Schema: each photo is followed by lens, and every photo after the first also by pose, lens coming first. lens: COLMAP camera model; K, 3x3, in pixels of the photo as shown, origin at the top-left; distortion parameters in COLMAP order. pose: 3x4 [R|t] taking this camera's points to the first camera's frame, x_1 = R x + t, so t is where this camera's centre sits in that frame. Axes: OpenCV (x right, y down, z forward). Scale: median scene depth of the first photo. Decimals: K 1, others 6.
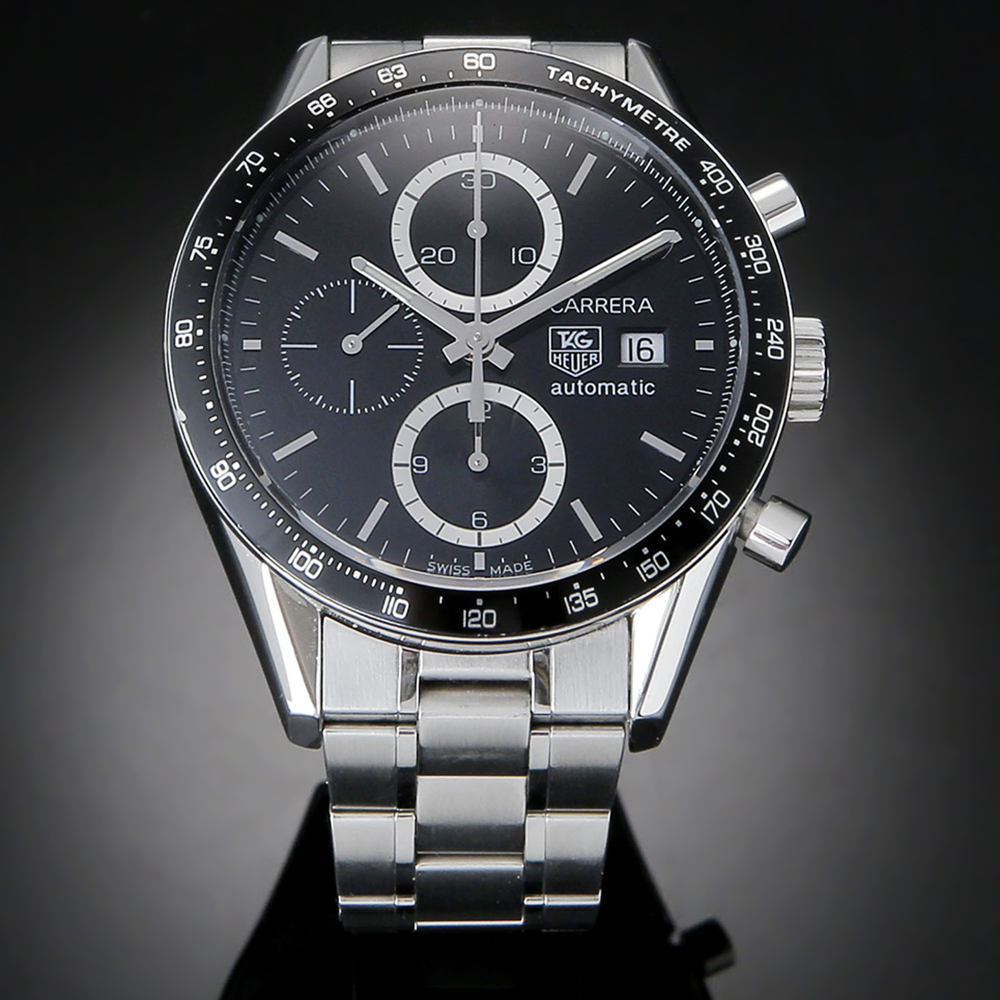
lens RADIAL K [[5769.4, 0, 500.0], [0, 5769.4, 500.0], [0, 0, 1]] dist [0.252905, 0.075484]
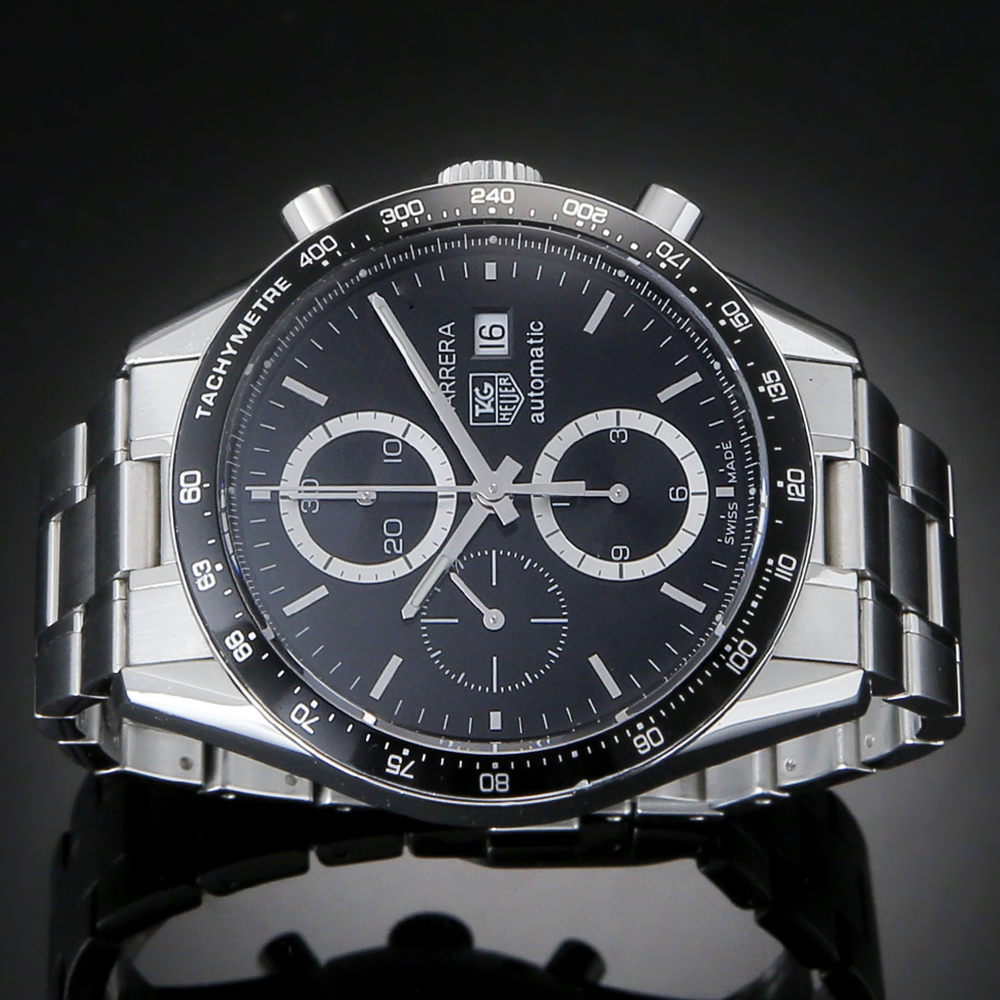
lens RADIAL K [[5769.4, 0, 500.0], [0, 5769.4, 500.0], [0, 0, 1]] dist [0.252905, 0.075484]
pose [[-0.005414, -0.972235, 0.233946, -0.232766], [0.947786, 0.069609, 0.311216, -0.328952], [-0.318860, 0.223416, 0.921094, 0.102385]]
